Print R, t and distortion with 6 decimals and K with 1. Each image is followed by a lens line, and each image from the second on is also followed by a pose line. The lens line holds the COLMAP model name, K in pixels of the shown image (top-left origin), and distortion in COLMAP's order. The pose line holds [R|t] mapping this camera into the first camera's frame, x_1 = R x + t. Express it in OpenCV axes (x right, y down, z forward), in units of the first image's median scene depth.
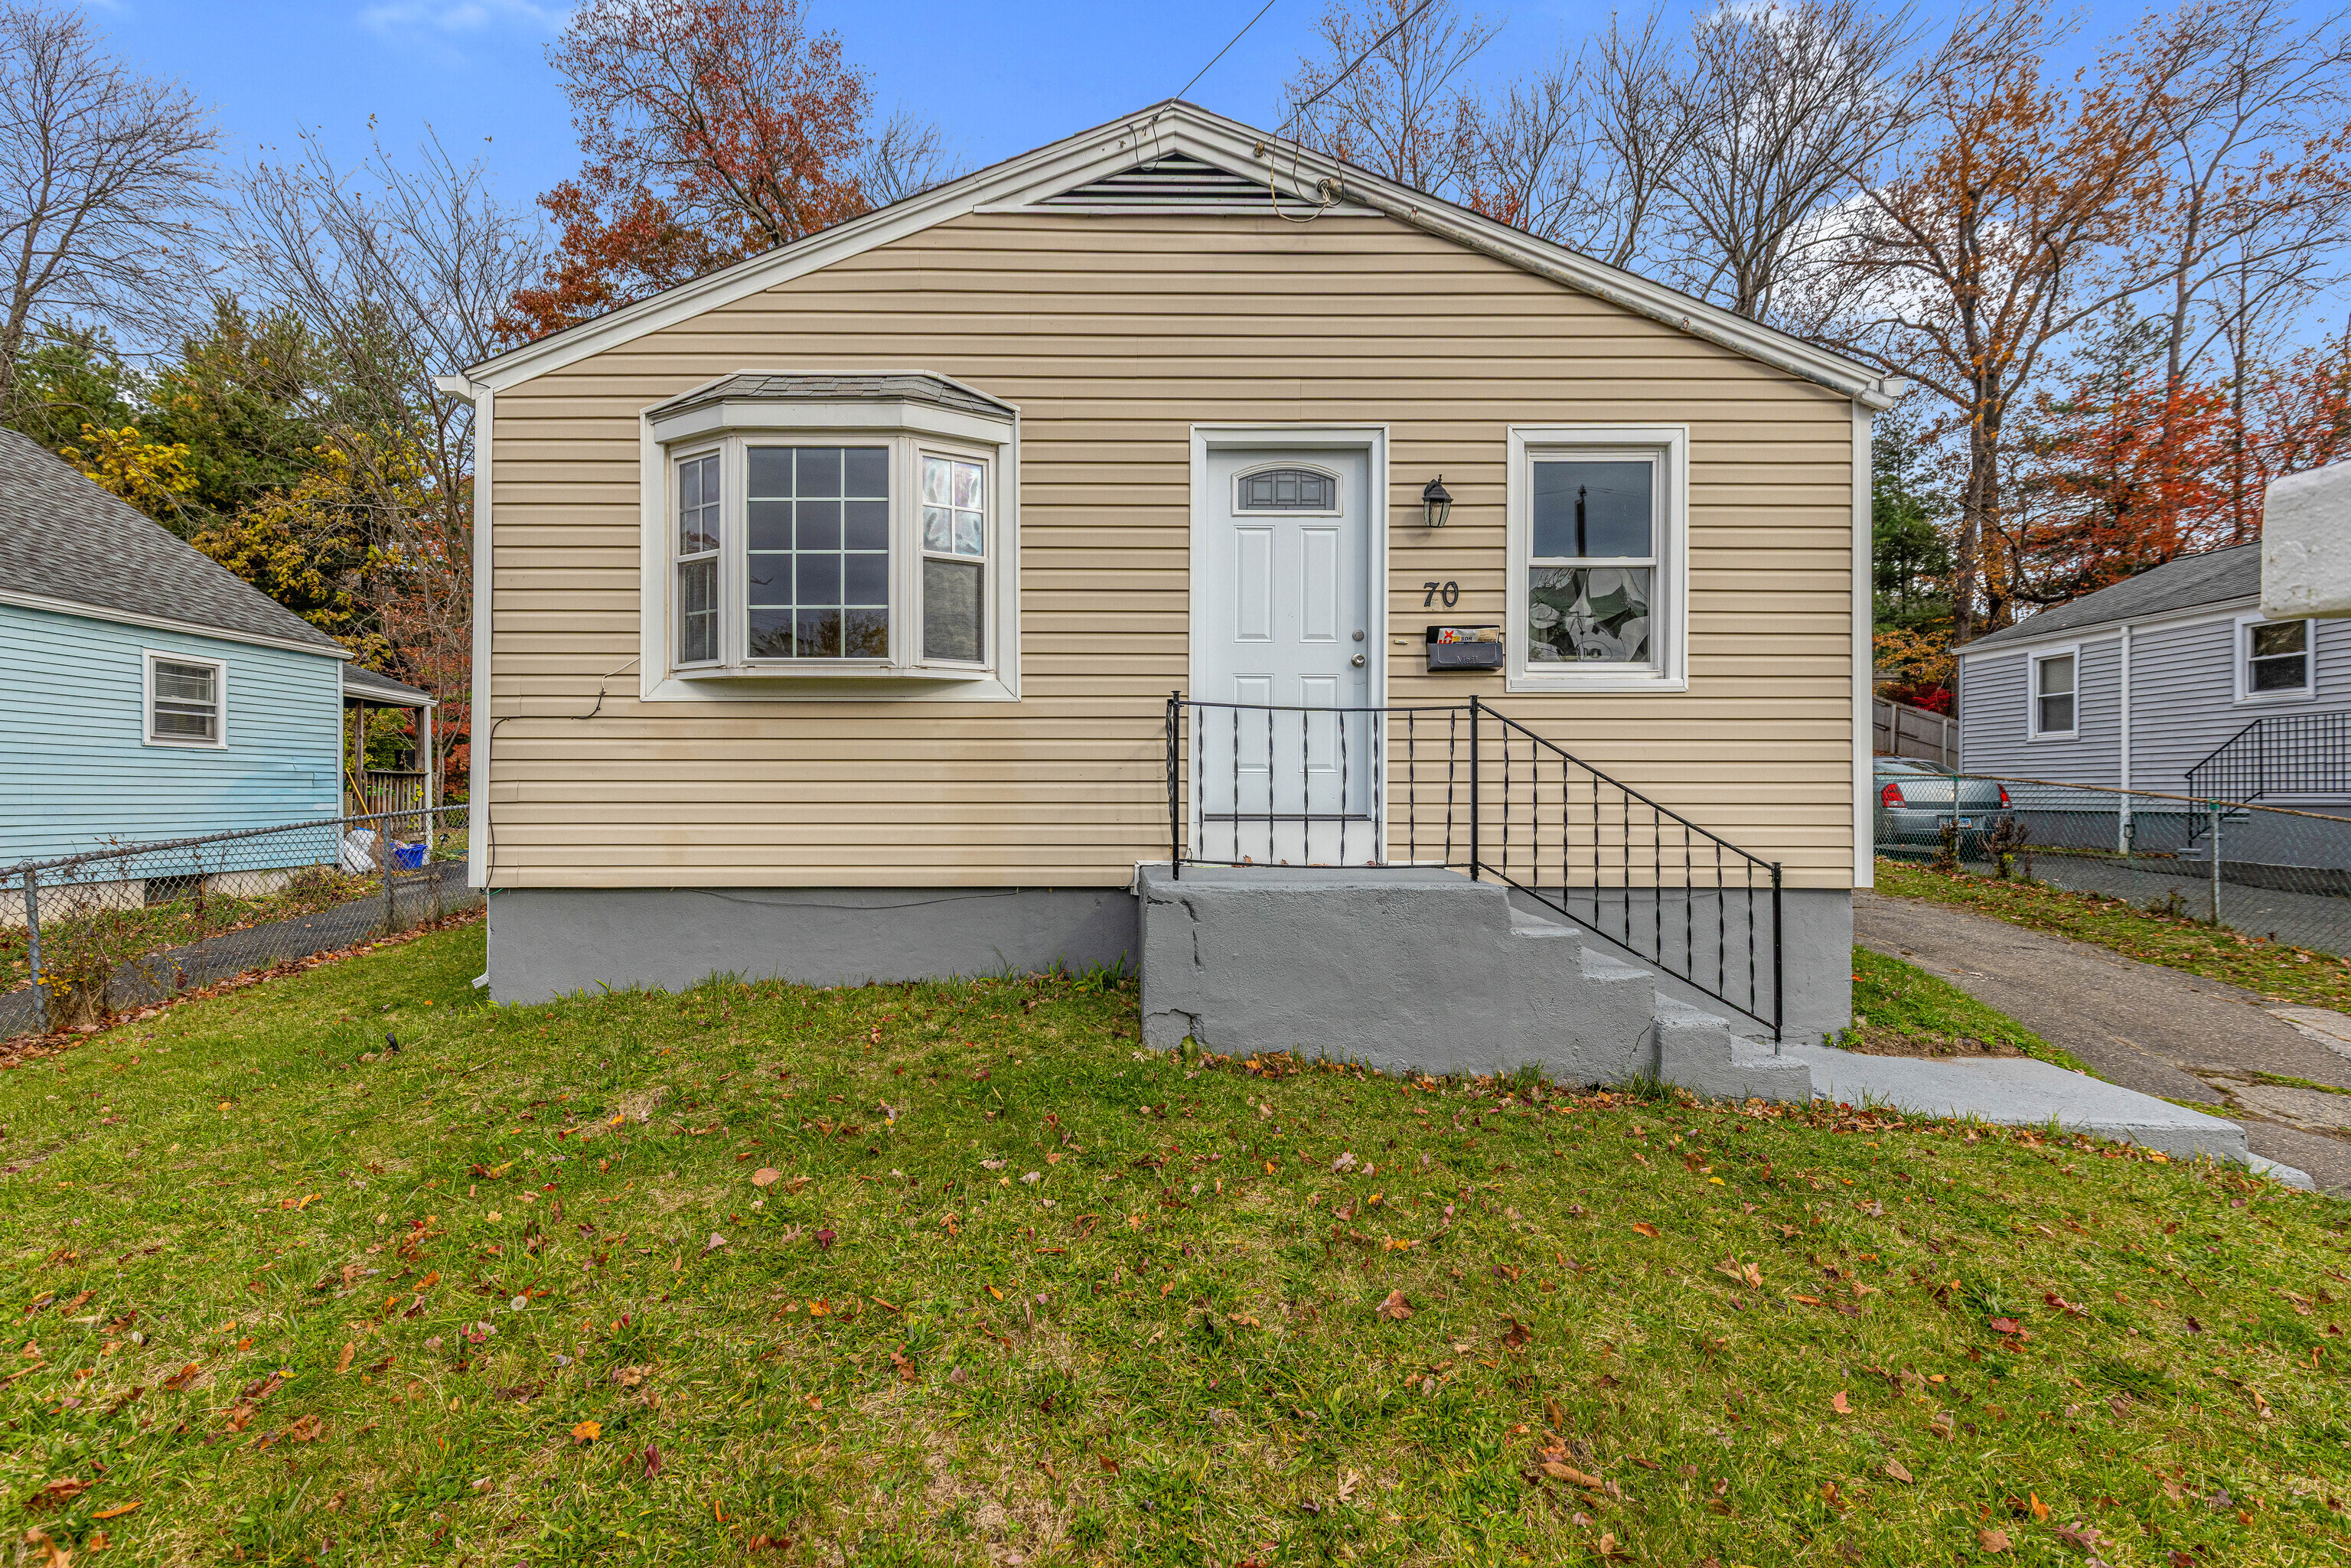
lens RADIAL K [[1059.0, 0, 1175.5], [0, 1059.0, 784.0], [0, 0, 1]] dist [0.001871, 0.000716]
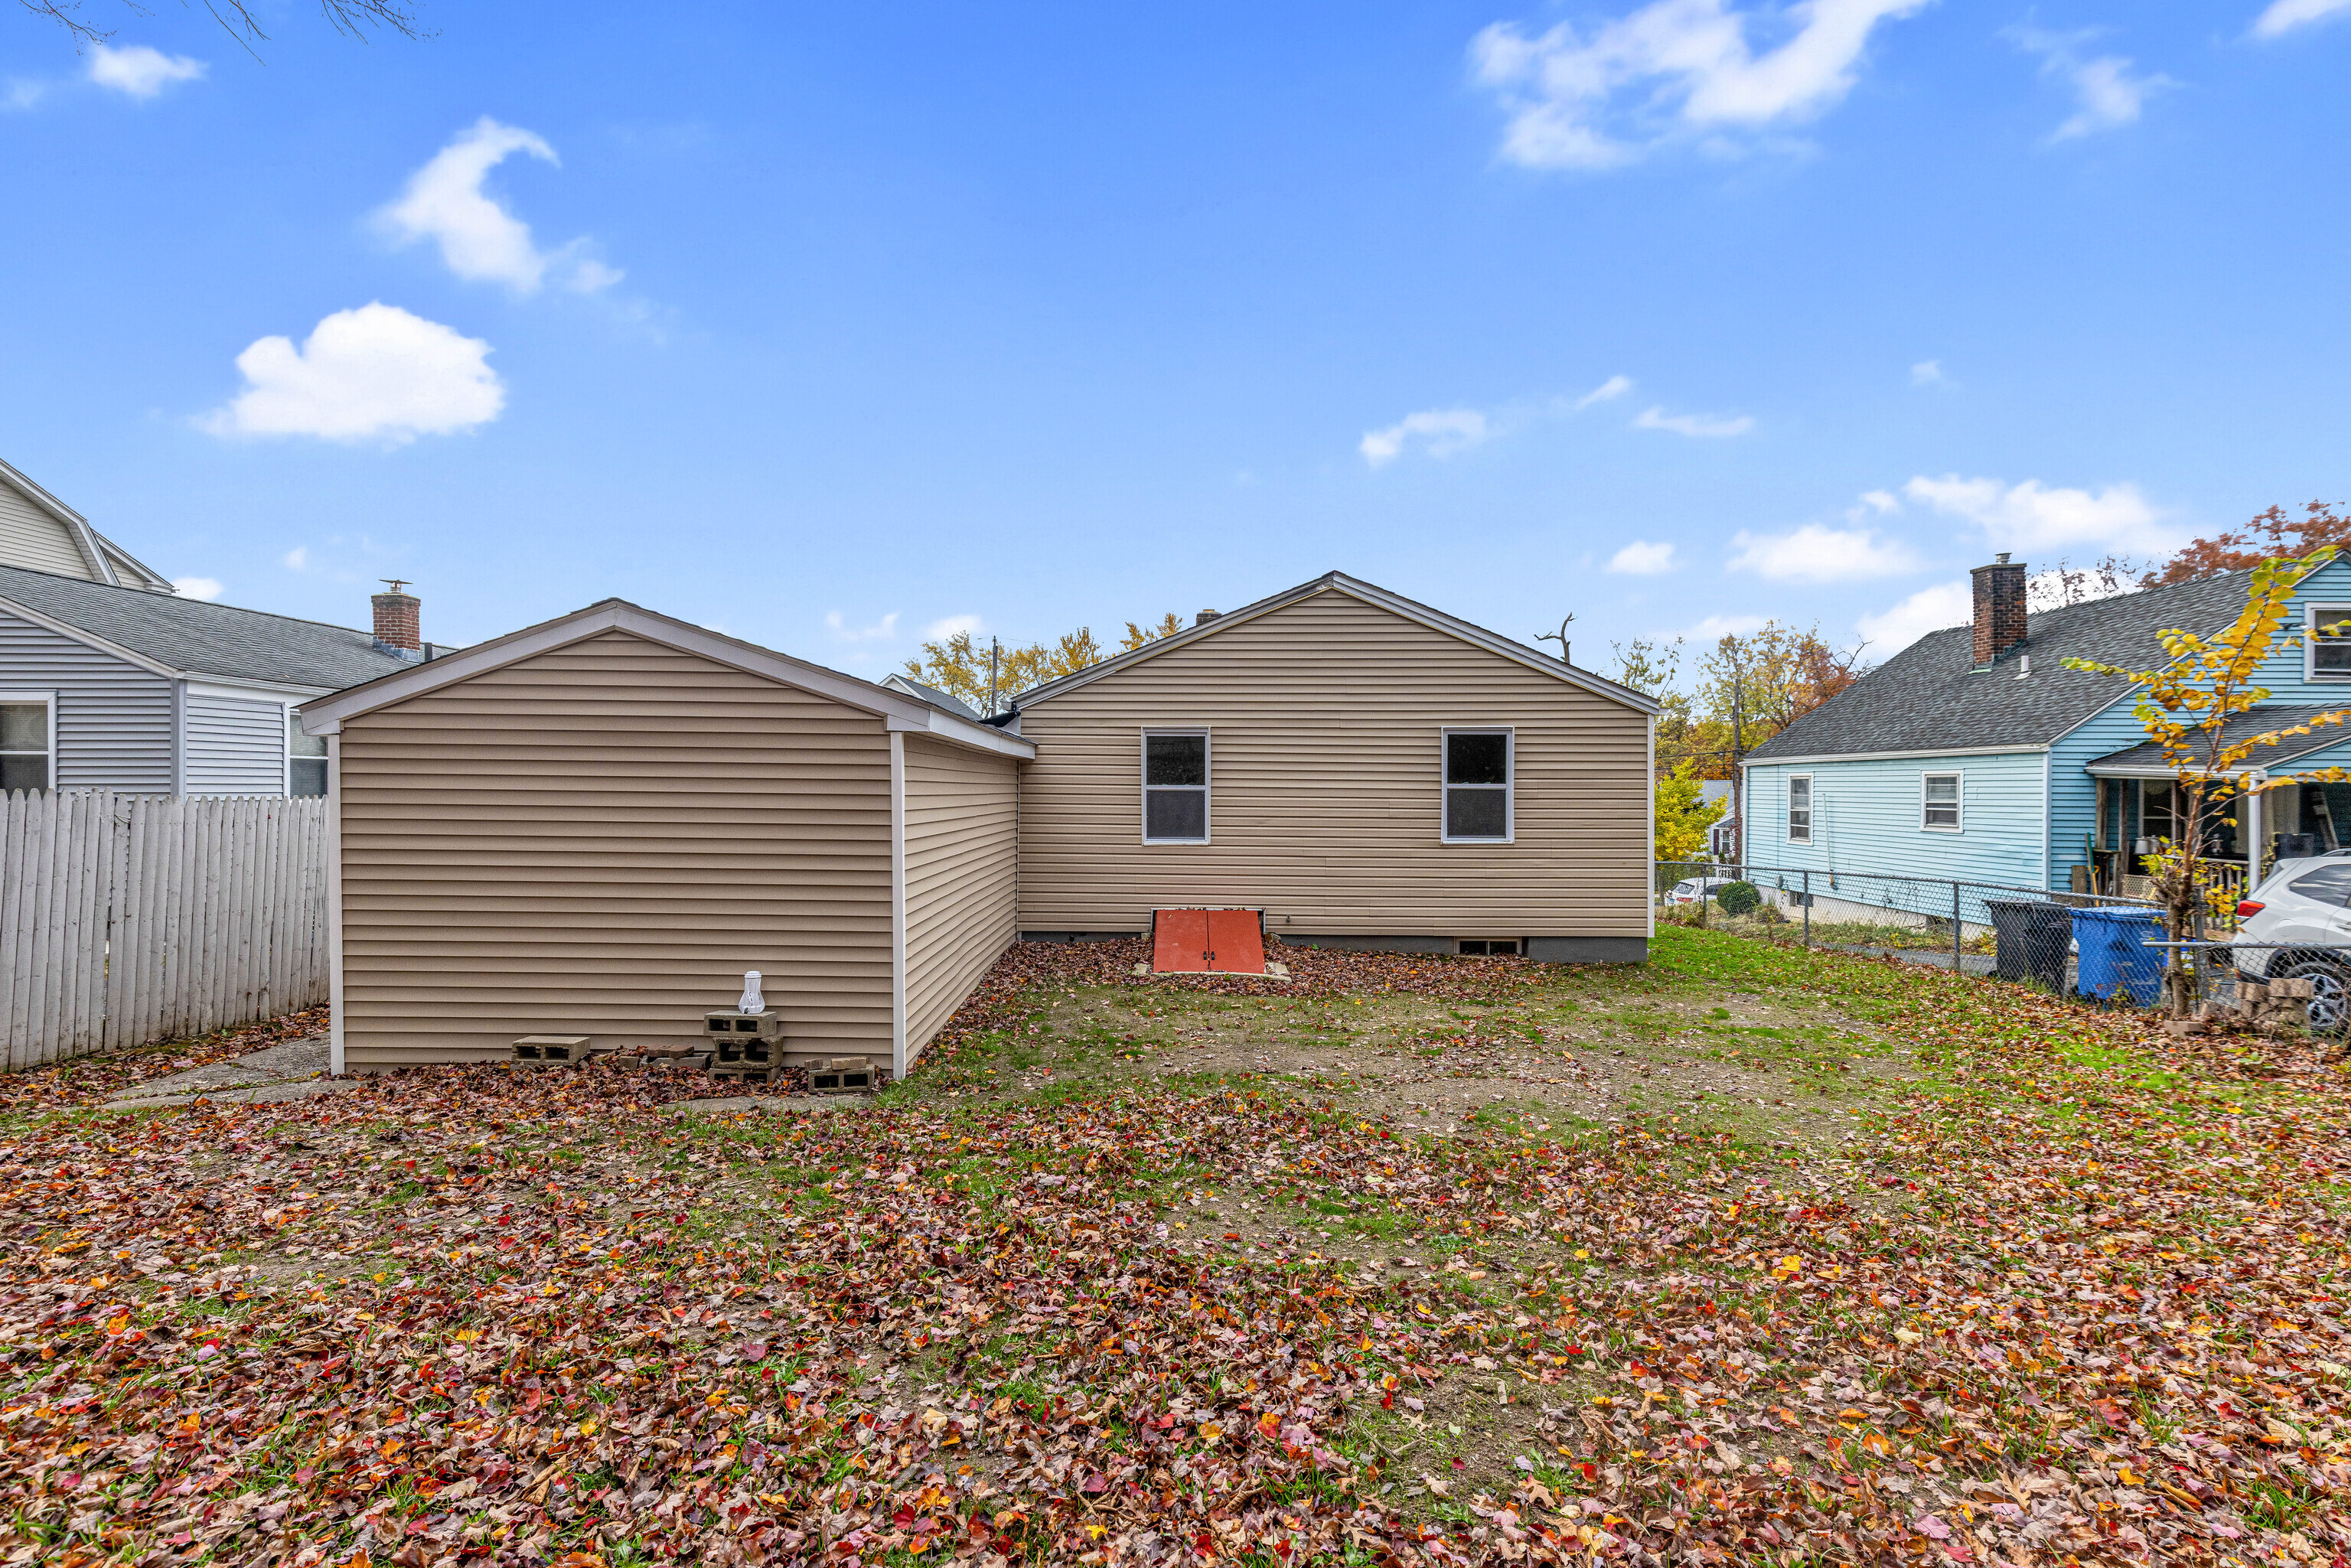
lens RADIAL K [[1070.4, 0, 1185.3], [0, 1070.4, 774.9], [0, 0, 1]] dist [0.000623, -0.000079]
pose [[-0.999956, 0.000939, -0.009296, 0.067348], [0.001160, 0.999715, -0.023861, -0.033472], [0.009271, -0.023871, -0.999672, 1.048952]]
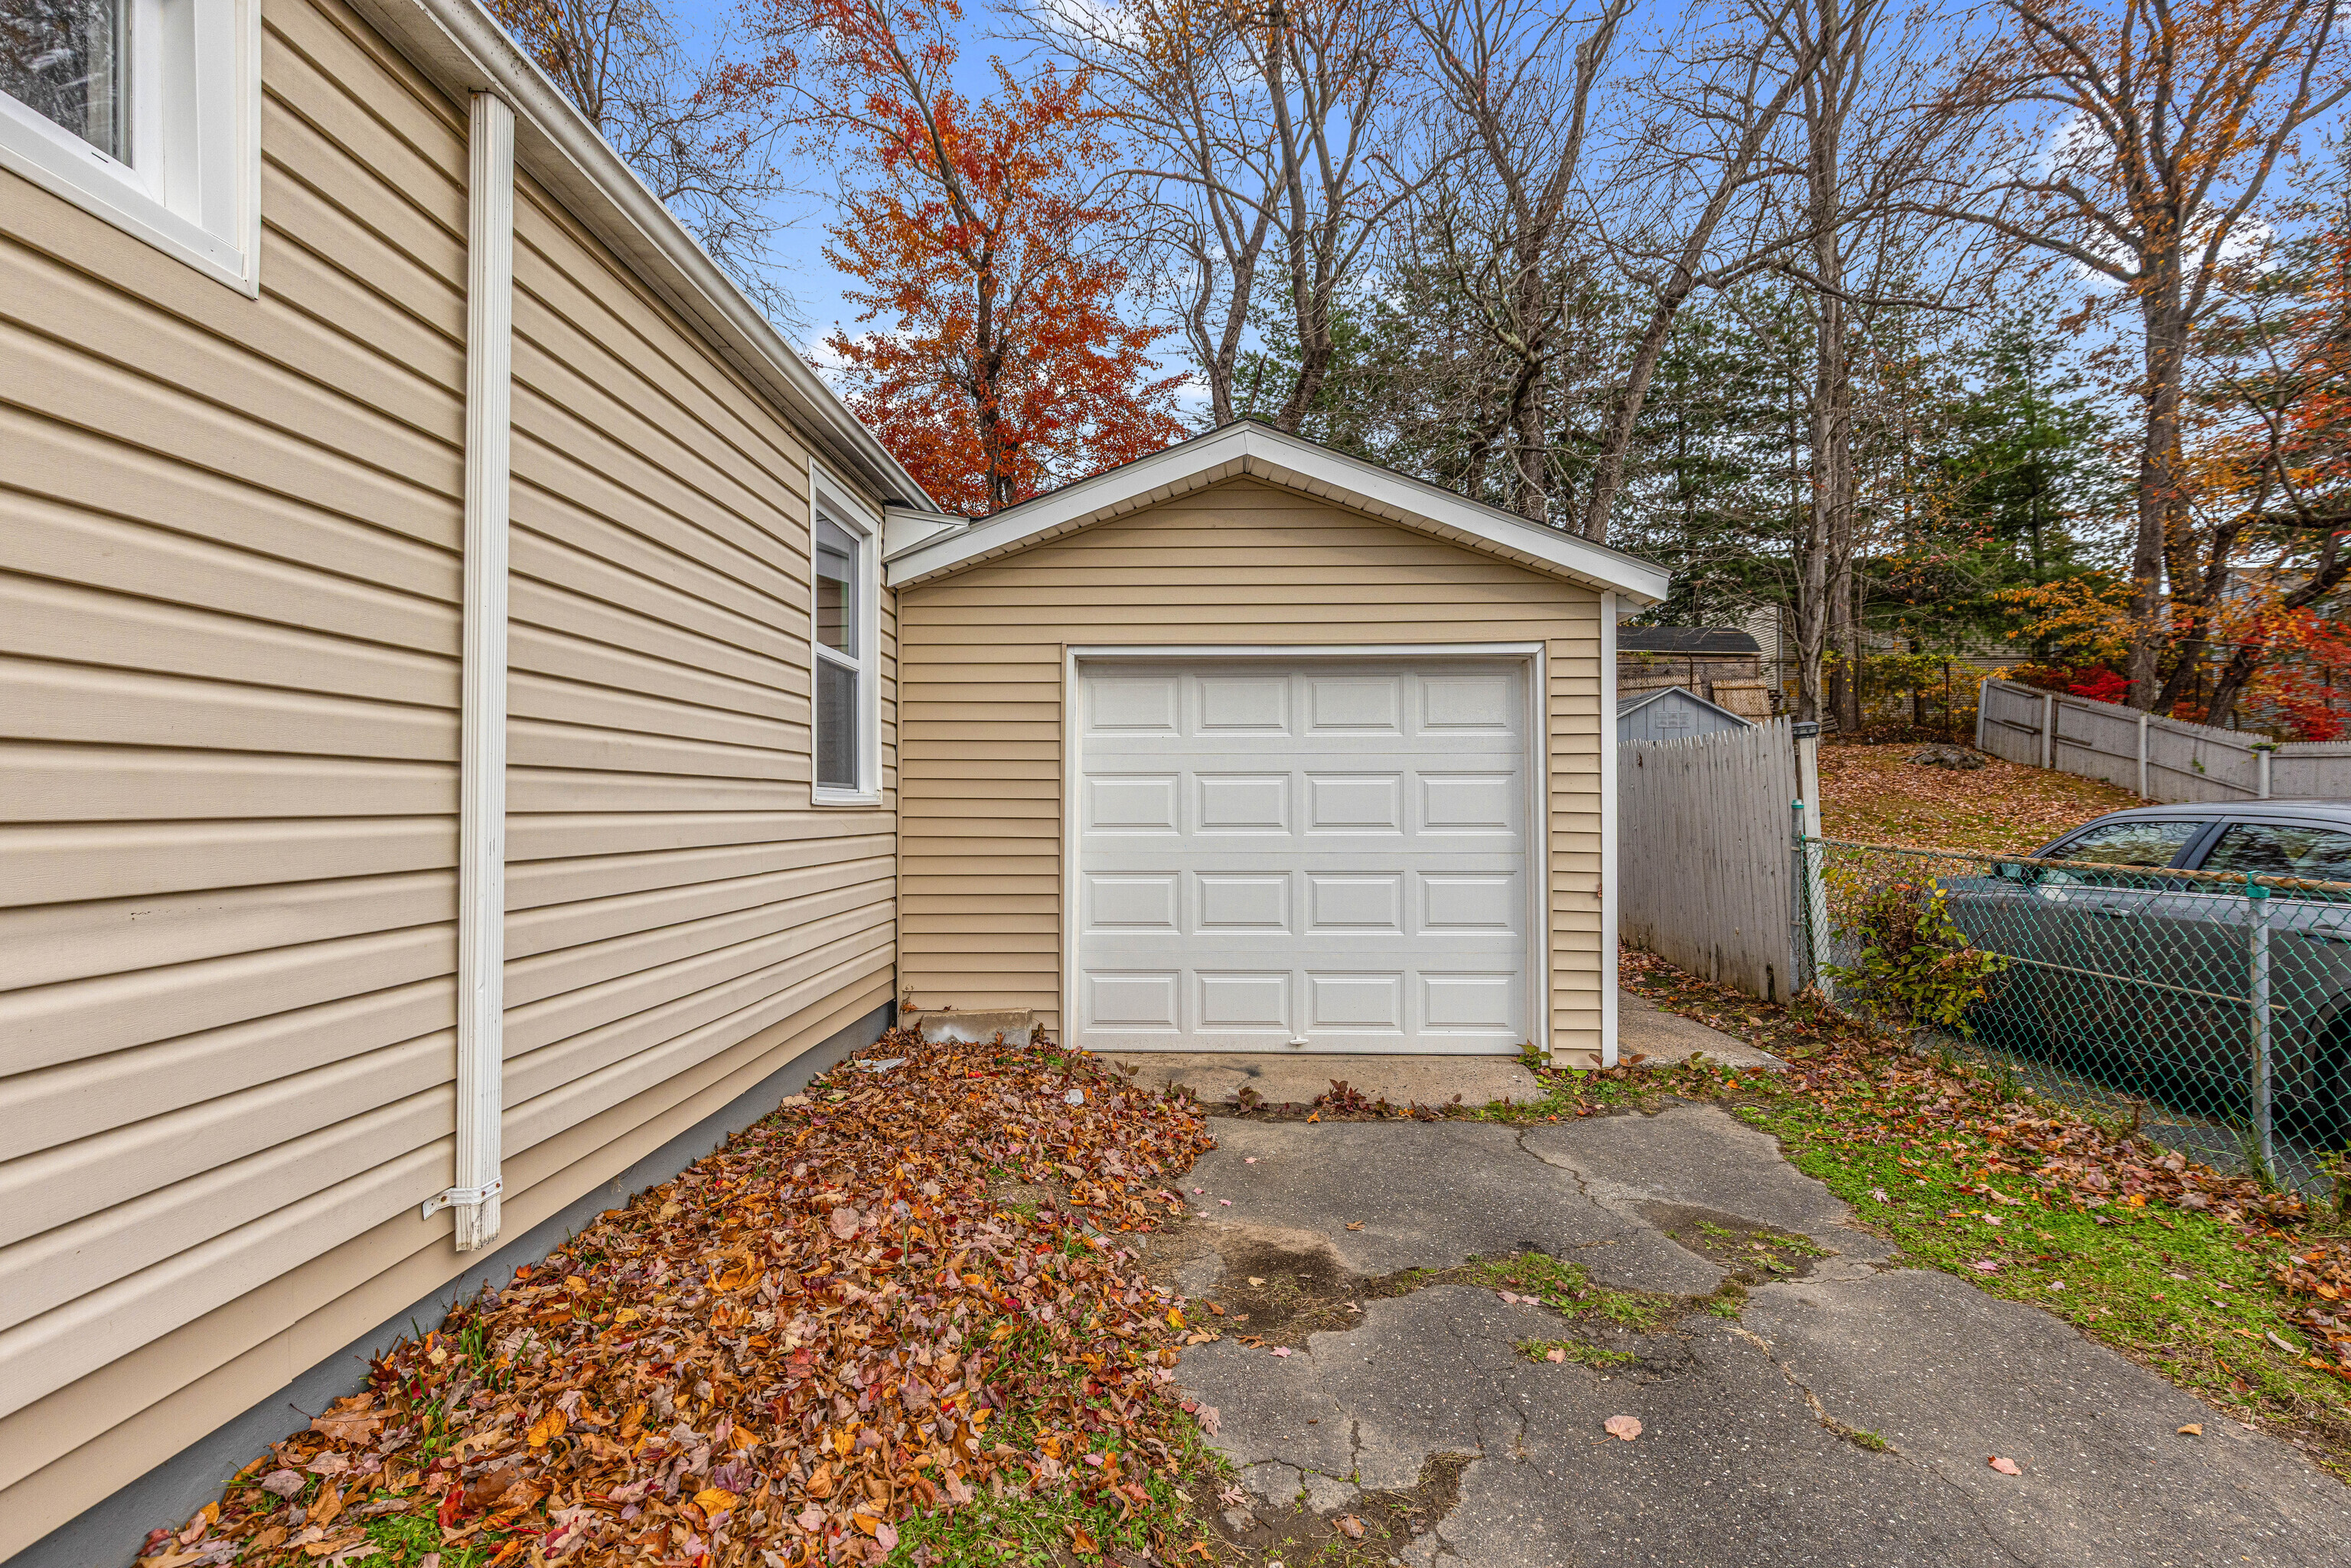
lens RADIAL K [[1070.4, 0, 1185.3], [0, 1070.4, 774.9], [0, 0, 1]] dist [0.000623, -0.000079]
pose [[0.999849, 0.003170, -0.017105, 0.177139], [-0.003445, 0.999866, -0.016033, -0.014607], [0.017052, 0.016090, 0.999725, 0.384148]]
